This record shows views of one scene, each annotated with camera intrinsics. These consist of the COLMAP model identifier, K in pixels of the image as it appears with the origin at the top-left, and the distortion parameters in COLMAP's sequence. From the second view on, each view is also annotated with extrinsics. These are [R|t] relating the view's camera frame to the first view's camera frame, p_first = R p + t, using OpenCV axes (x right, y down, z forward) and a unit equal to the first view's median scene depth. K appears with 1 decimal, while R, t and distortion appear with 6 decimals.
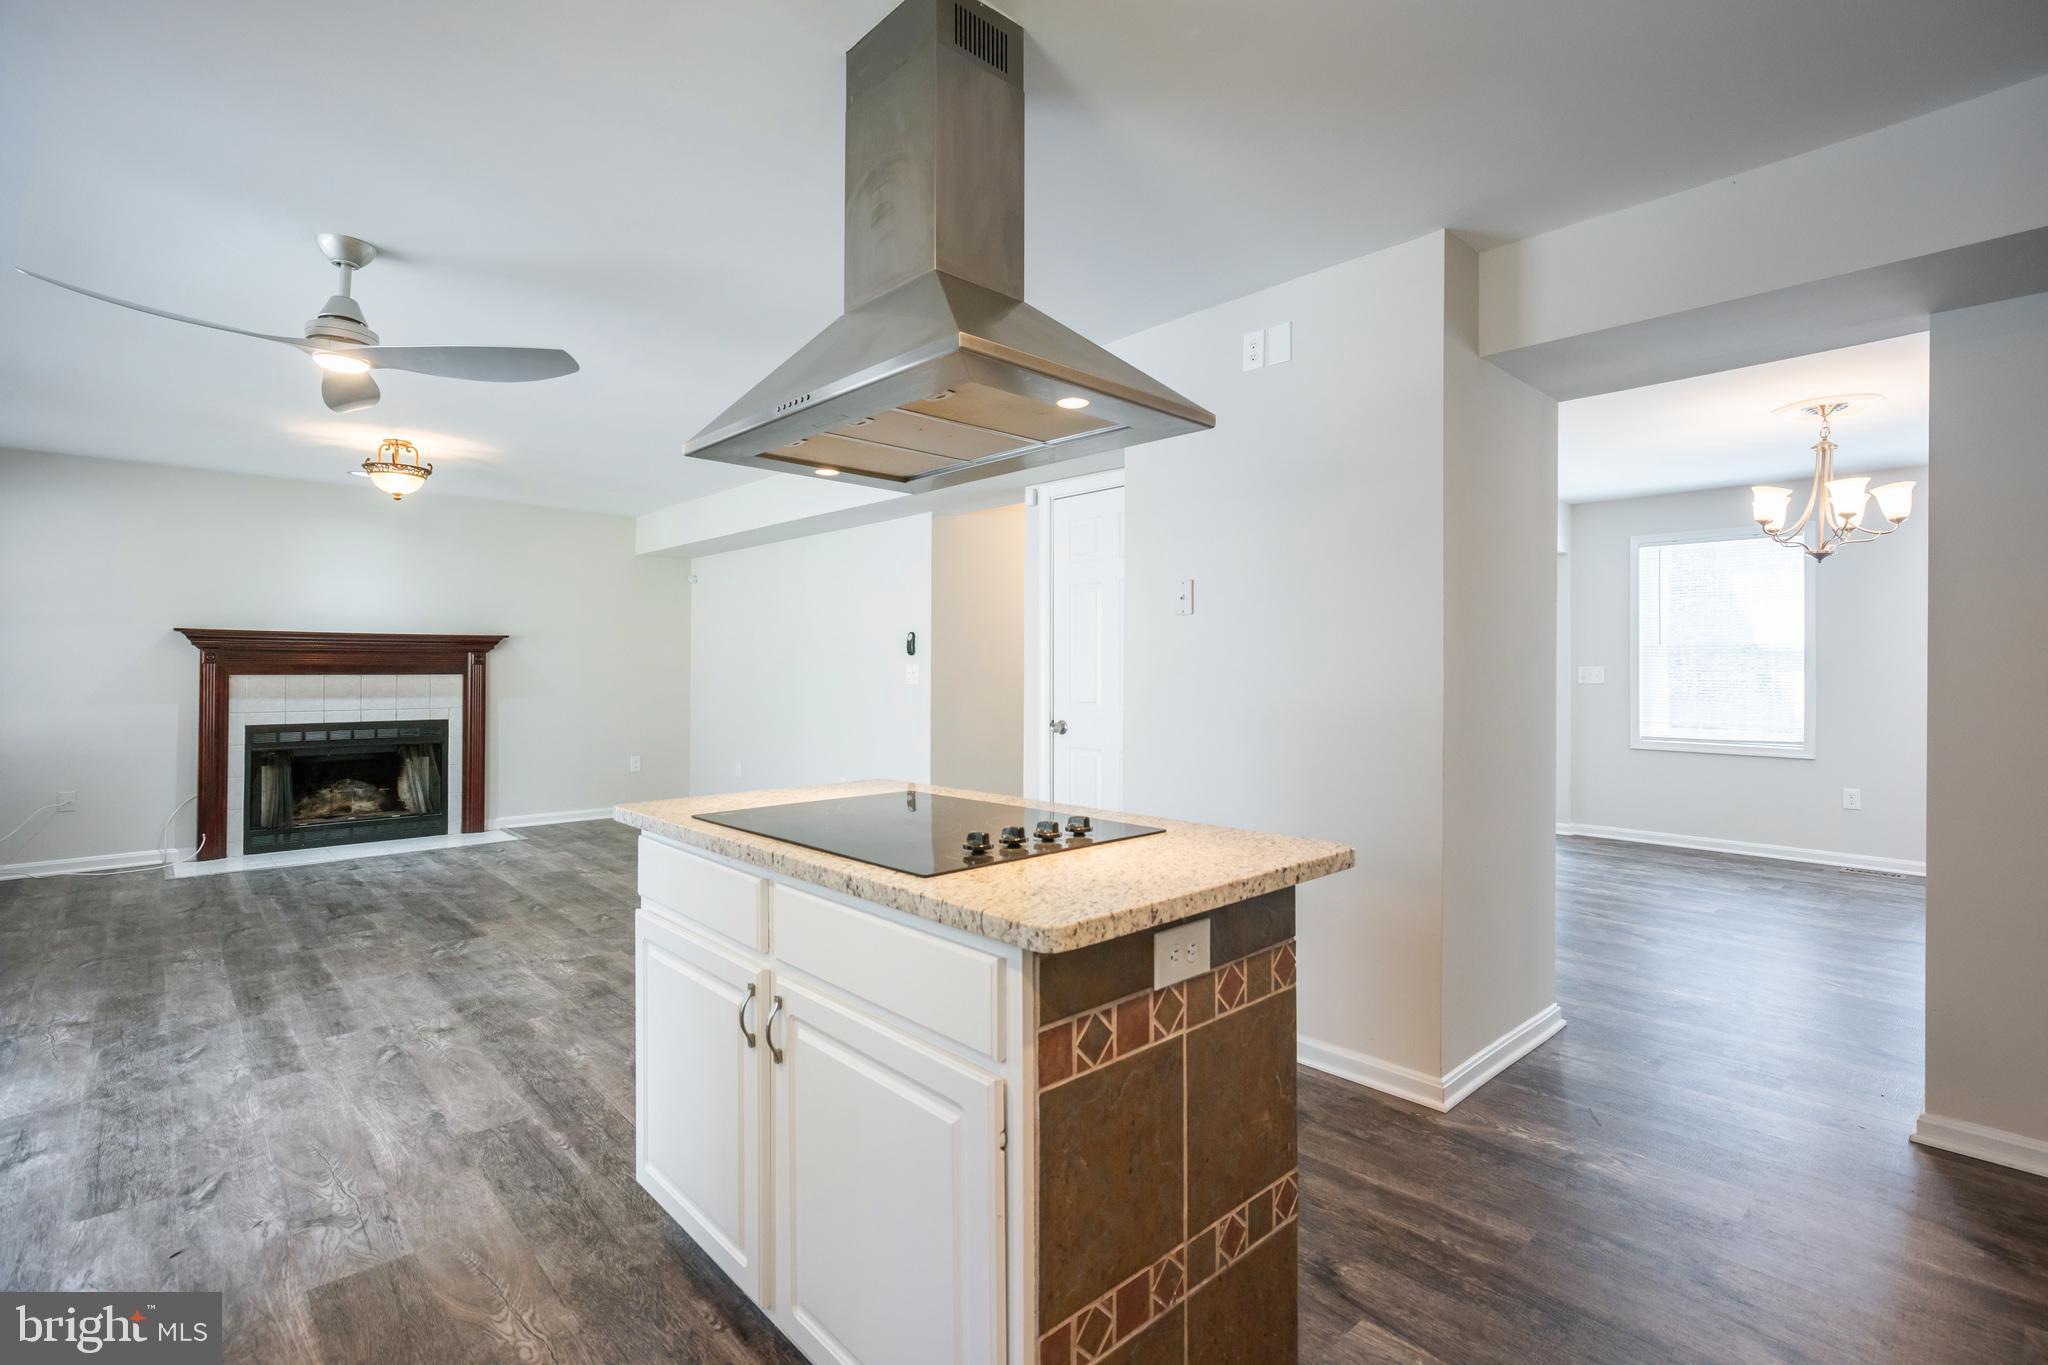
lens RADIAL K [[945.6, 0, 1032.8], [0, 945.6, 666.7], [0, 0, 1]] dist [-0.010802, 0.008136]
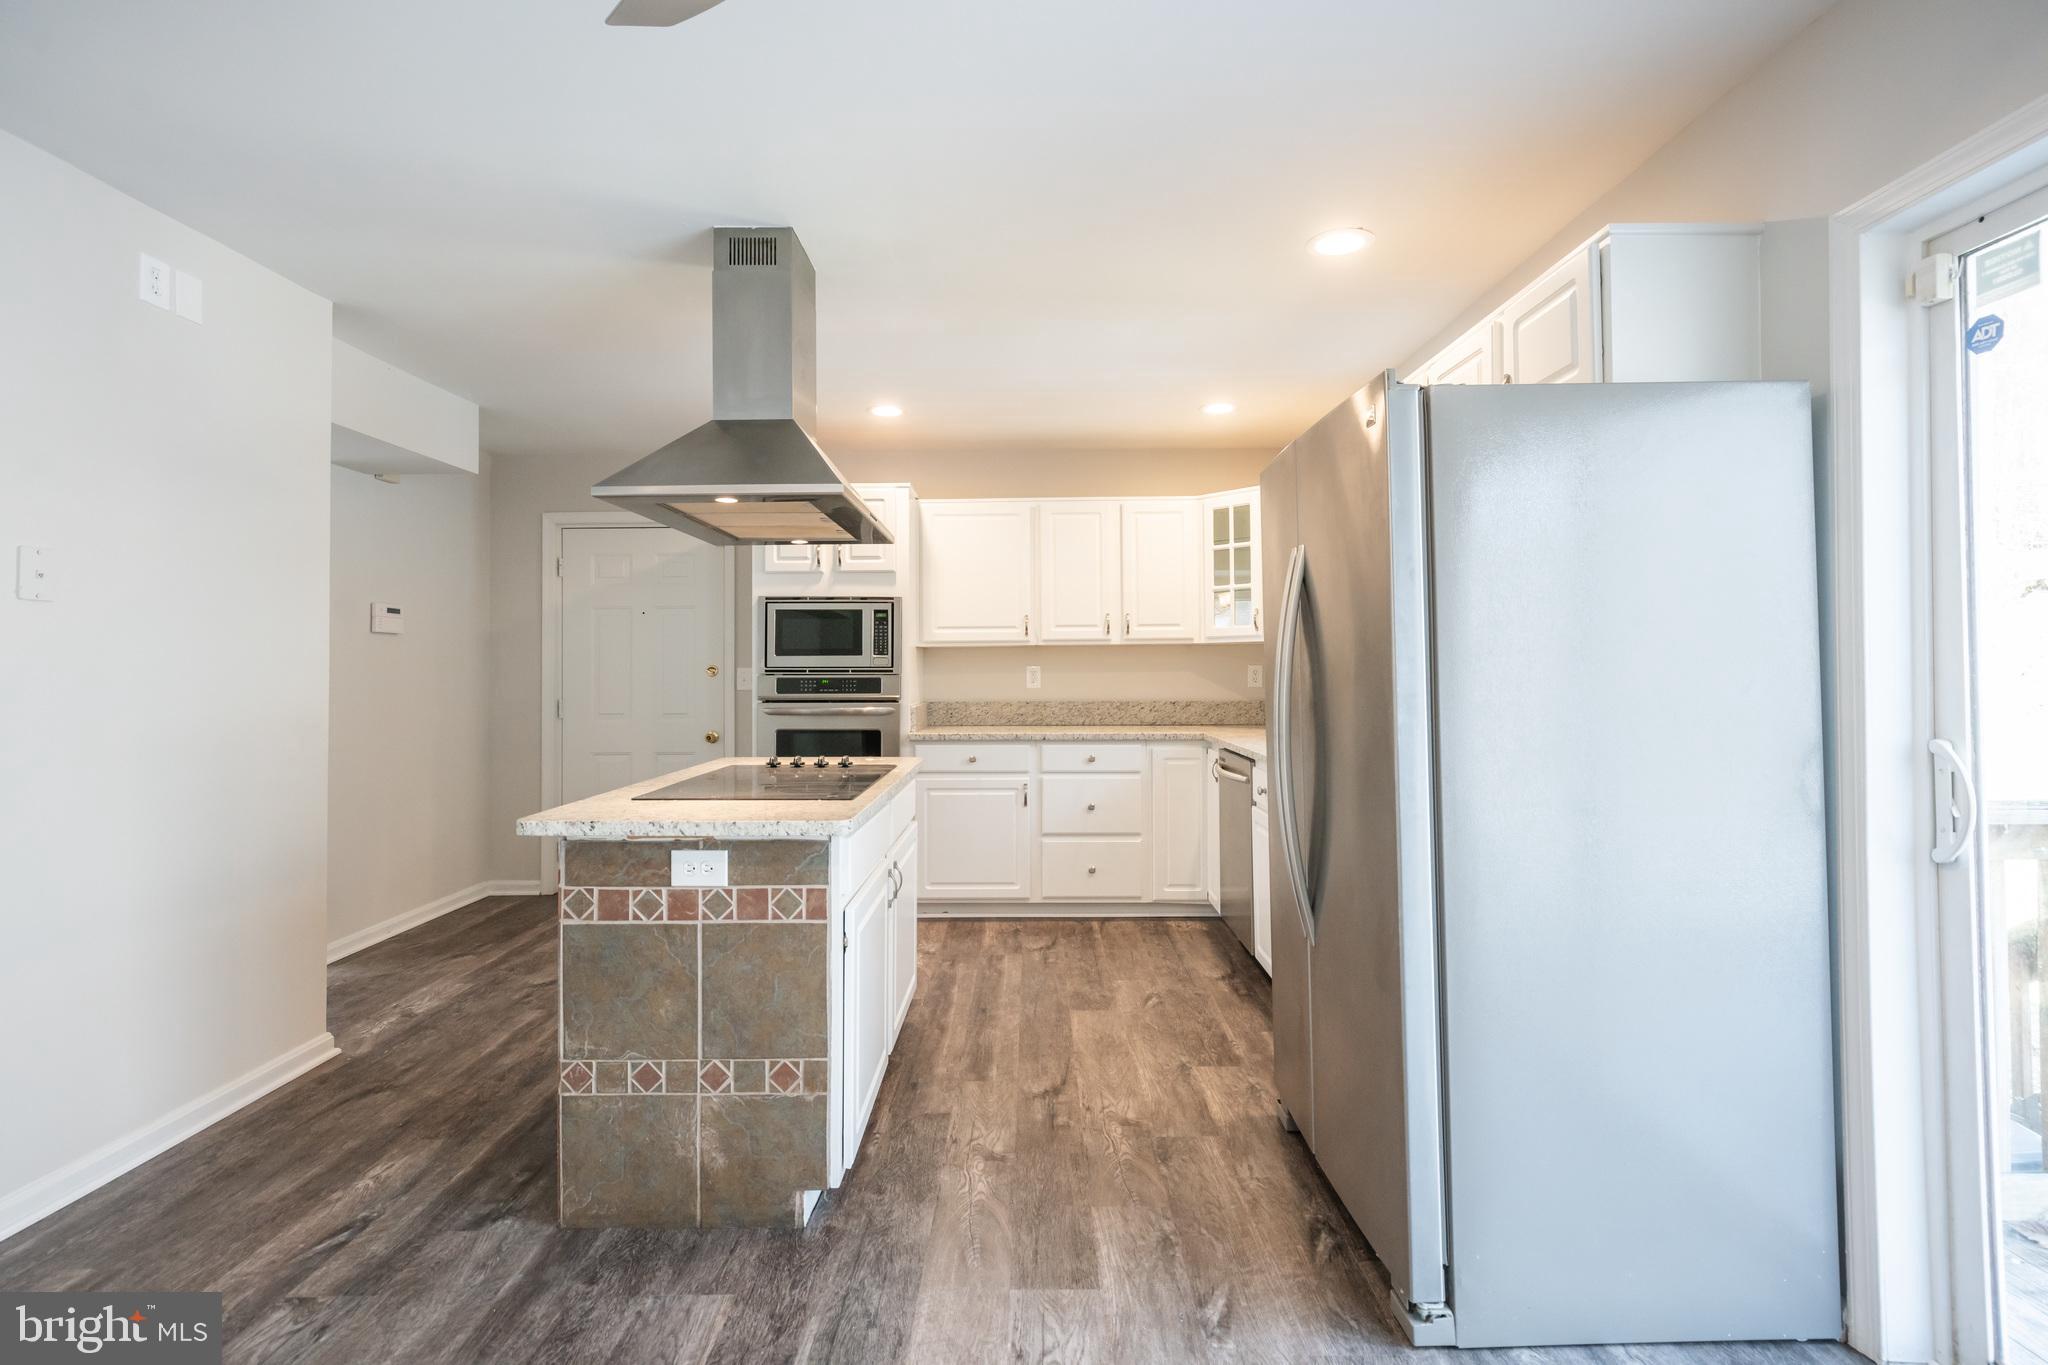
lens RADIAL K [[951.9, 0, 1027.6], [0, 951.9, 654.9], [0, 0, 1]] dist [-0.000936, 0.000182]
pose [[-0.725229, 0.014013, 0.688365, -1.055292], [0.006053, 0.999884, -0.013978, -0.003056], [-0.688481, -0.005971, -0.725230, 1.331083]]
